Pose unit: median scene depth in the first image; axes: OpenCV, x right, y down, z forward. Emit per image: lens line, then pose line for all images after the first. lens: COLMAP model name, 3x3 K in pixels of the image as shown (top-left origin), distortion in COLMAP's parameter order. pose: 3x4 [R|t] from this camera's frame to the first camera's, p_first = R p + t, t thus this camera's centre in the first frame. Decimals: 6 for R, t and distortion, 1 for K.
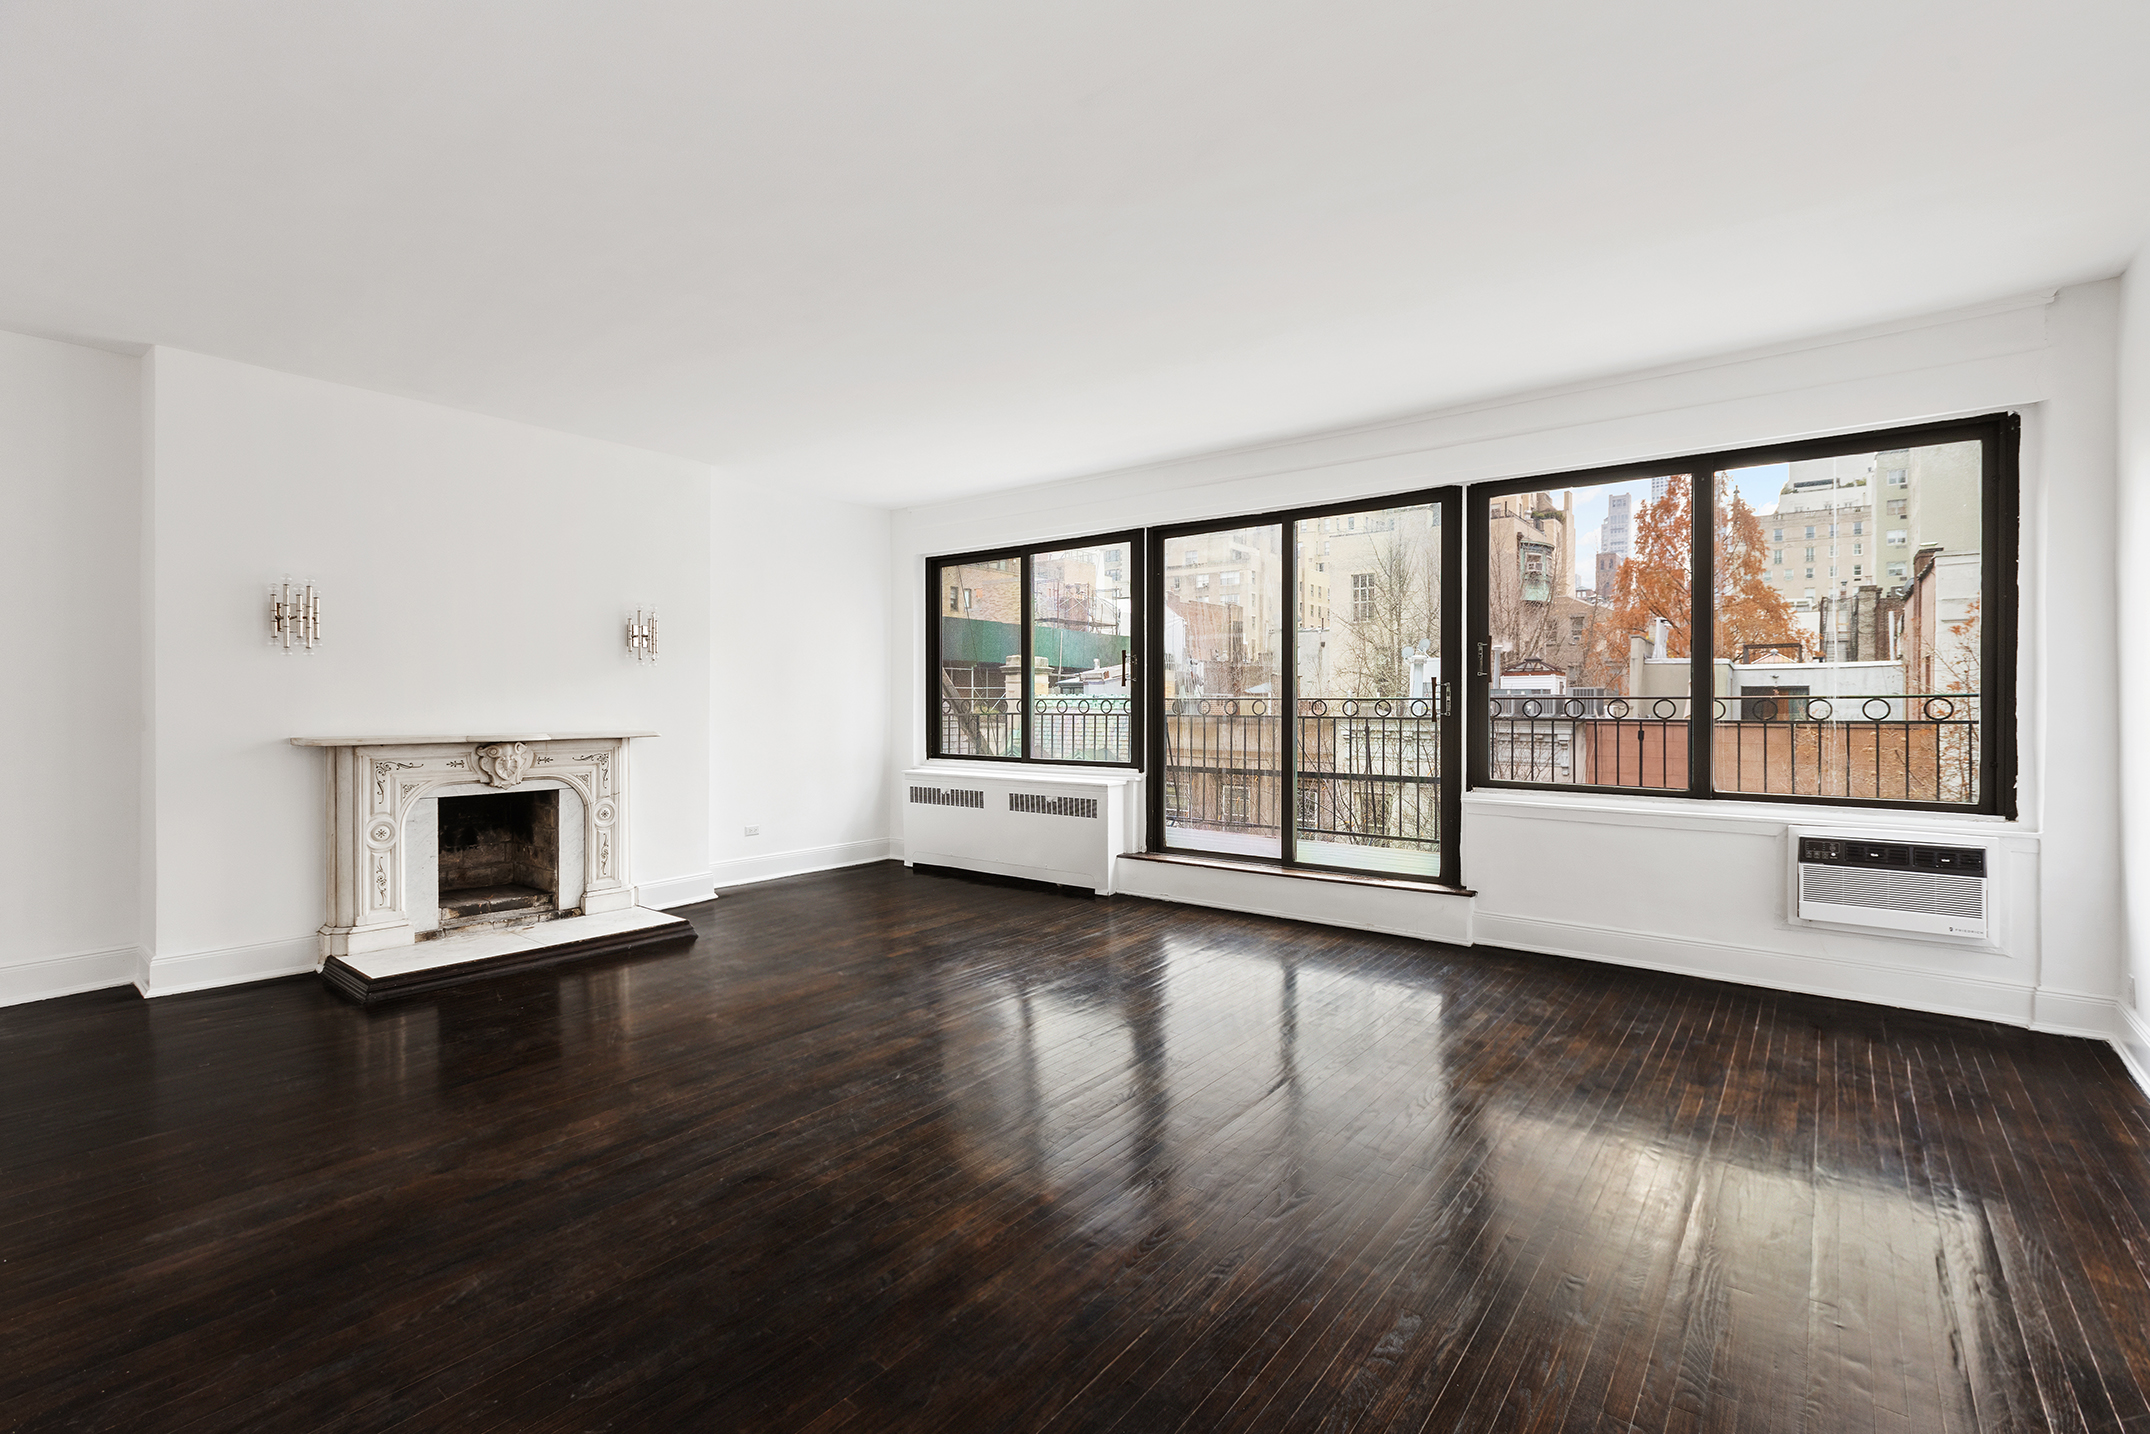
lens RADIAL K [[985.5, 0, 1072.6], [0, 985.5, 714.3], [0, 0, 1]] dist [-0.006089, 0.000528]
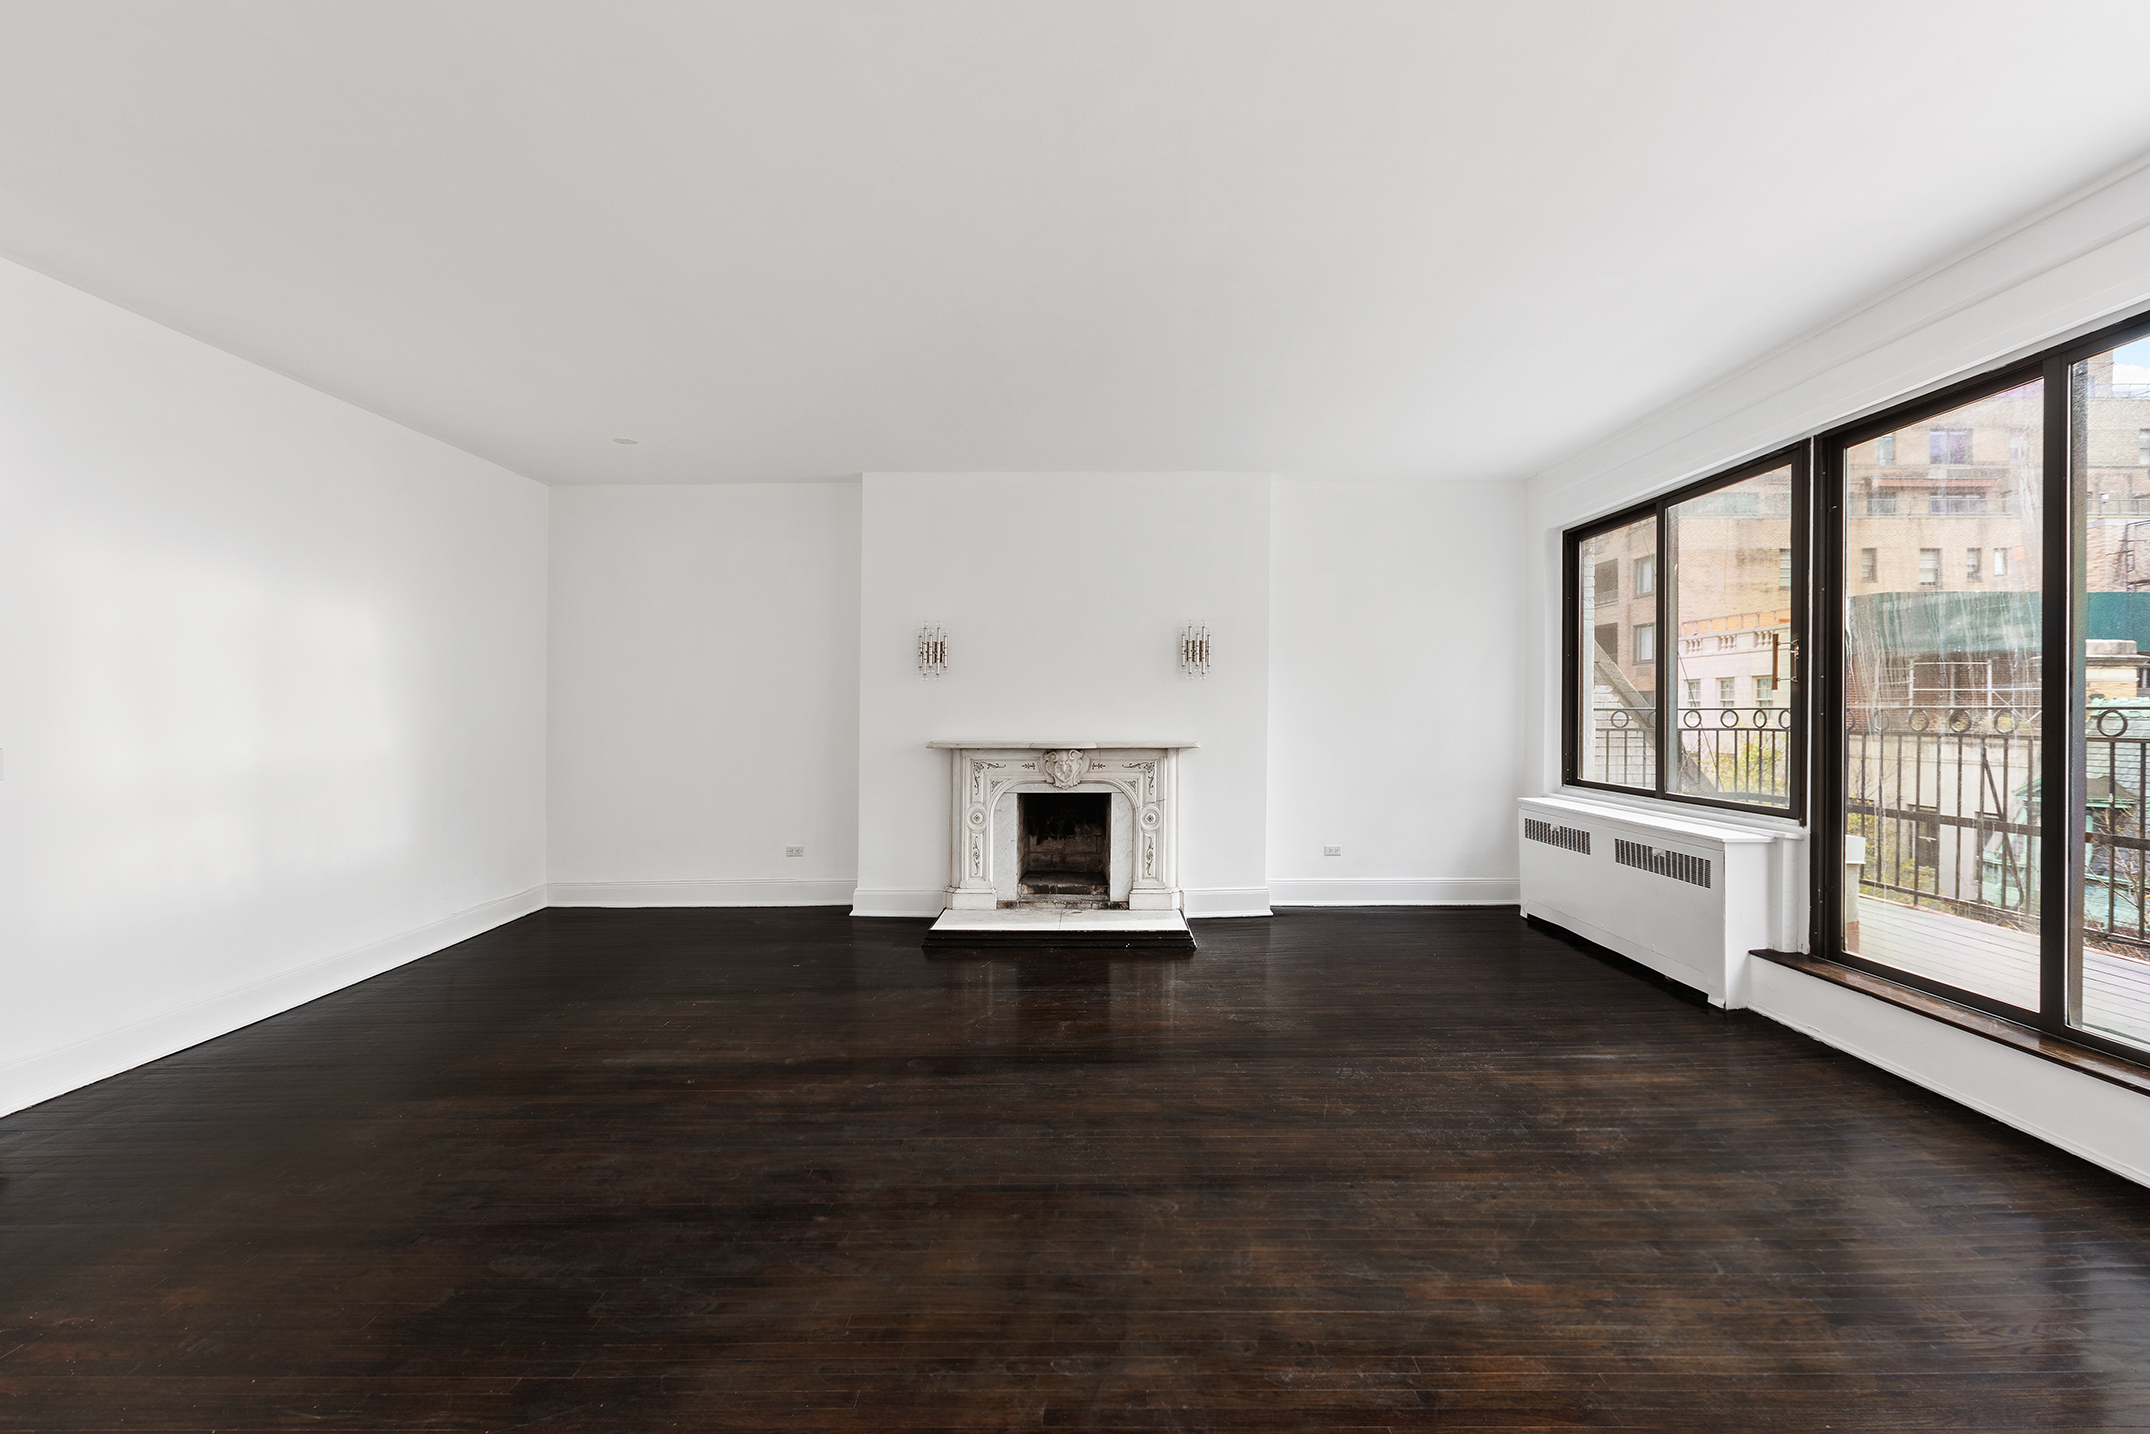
lens RADIAL K [[985.5, 0, 1074.4], [0, 985.5, 712.8], [0, 0, 1]] dist [-0.006089, 0.000528]
pose [[0.600088, -0.000800, -0.799934, 0.343347], [-0.007234, 0.999953, -0.006426, -0.006818], [0.799902, 0.009643, 0.600054, 0.293795]]
